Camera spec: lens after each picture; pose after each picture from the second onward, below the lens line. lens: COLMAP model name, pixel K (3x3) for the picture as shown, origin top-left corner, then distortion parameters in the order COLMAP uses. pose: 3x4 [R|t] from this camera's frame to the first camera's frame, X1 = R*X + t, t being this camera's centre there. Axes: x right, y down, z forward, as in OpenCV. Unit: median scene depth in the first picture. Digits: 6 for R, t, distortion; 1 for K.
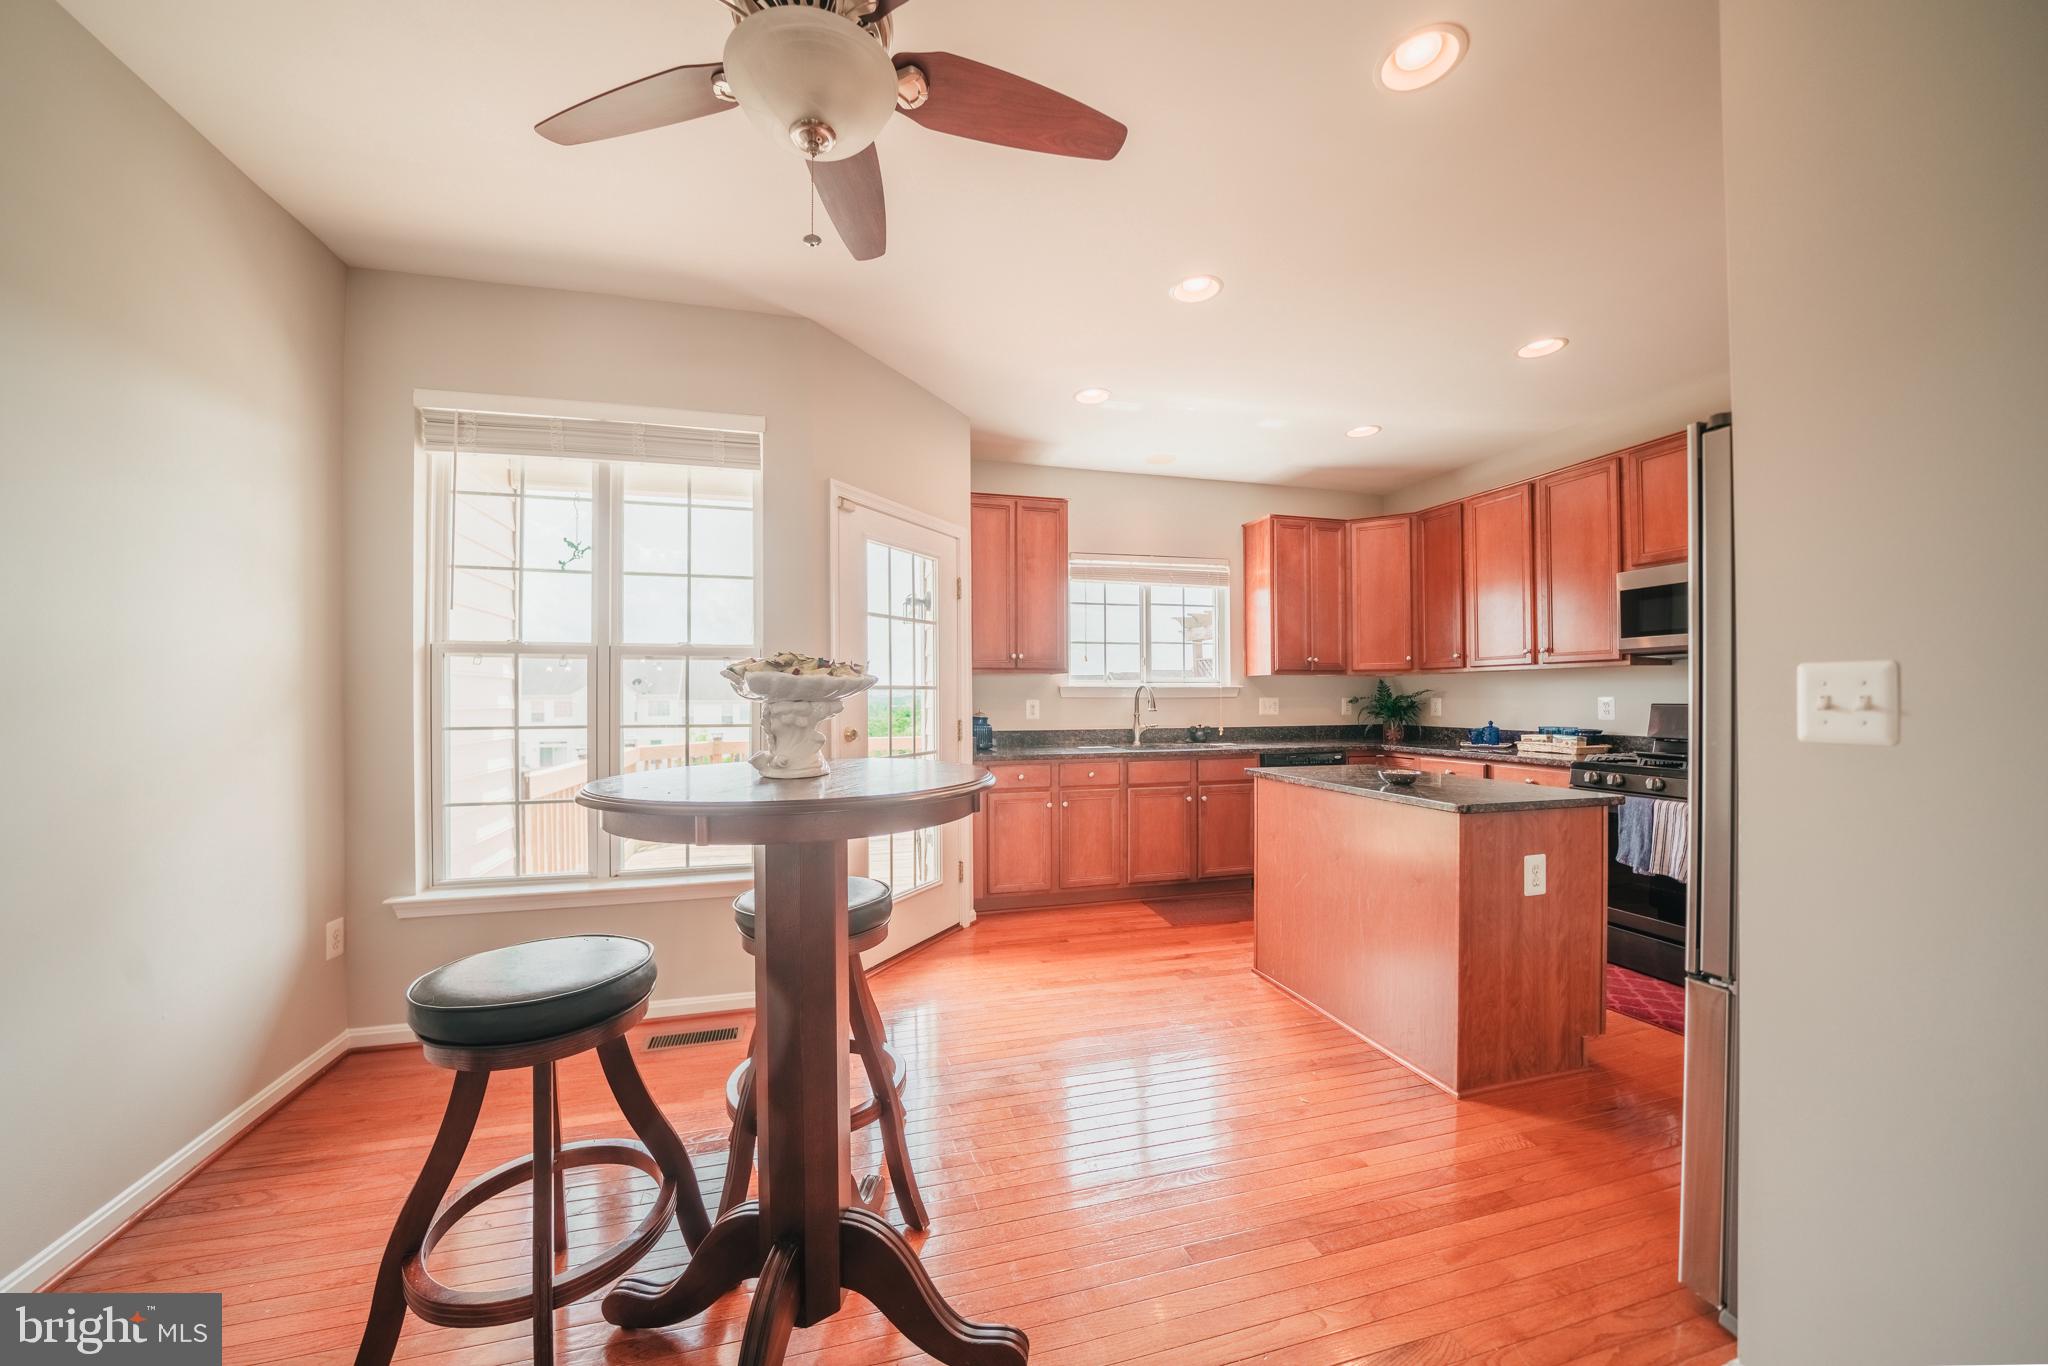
lens RADIAL K [[715.0, 0, 1001.9], [0, 715.0, 693.3], [0, 0, 1]] dist [-0.022551, 0.001623]
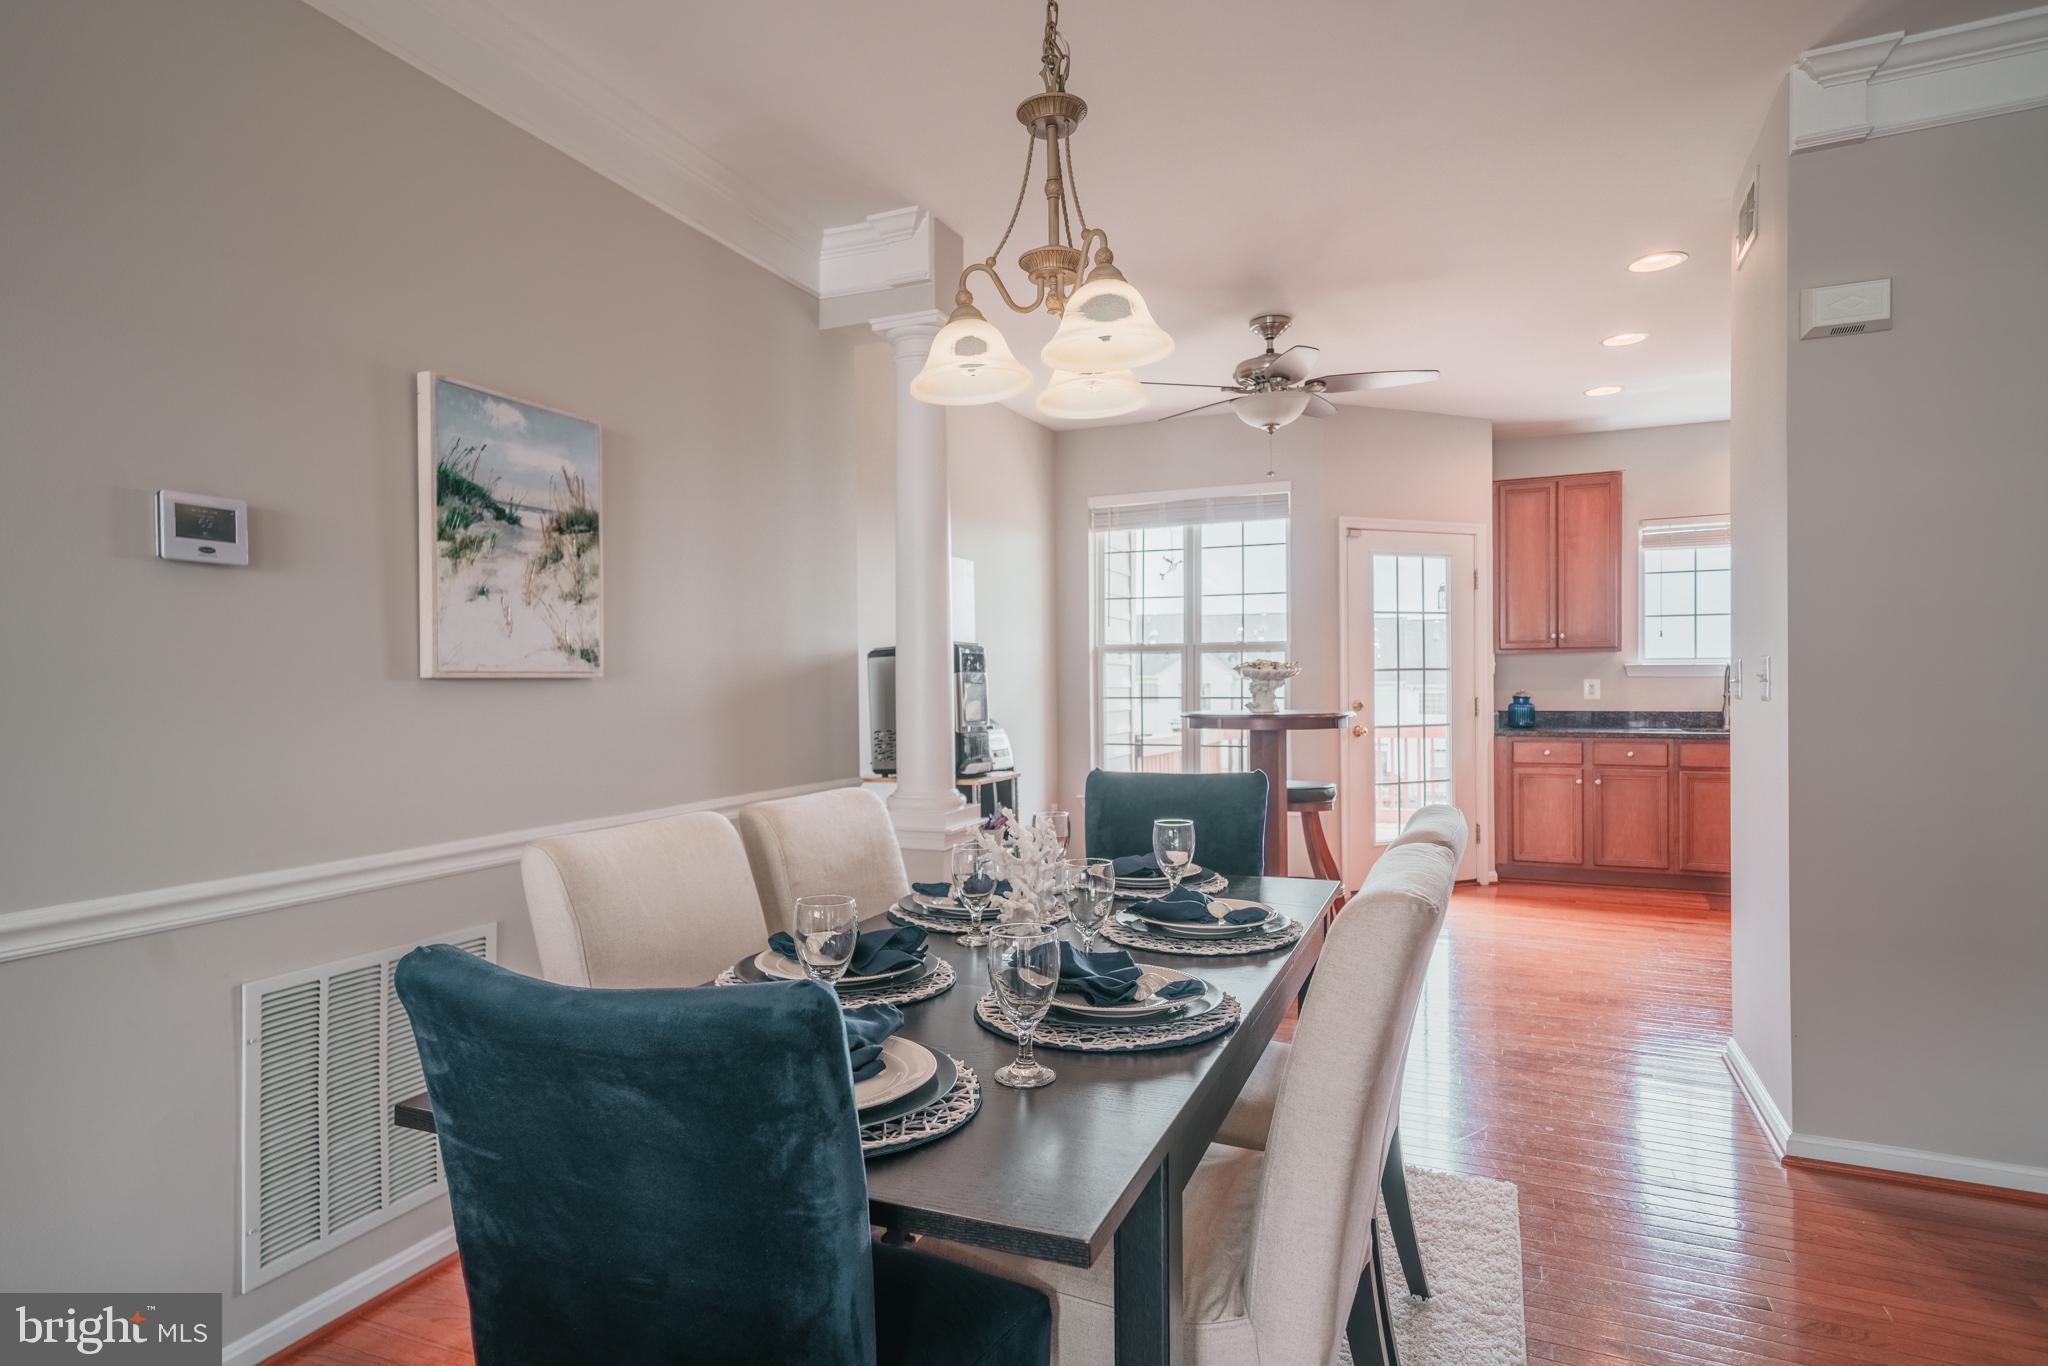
lens RADIAL K [[1110.2, 0, 998.5], [0, 1110.2, 685.7], [0, 0, 1]] dist [0.022823, 0.001730]
pose [[0.776891, -0.000311, -0.629635, 0.394102], [0.008339, 0.999917, 0.009795, -0.003907], [0.629580, -0.012860, 0.776829, -0.708888]]
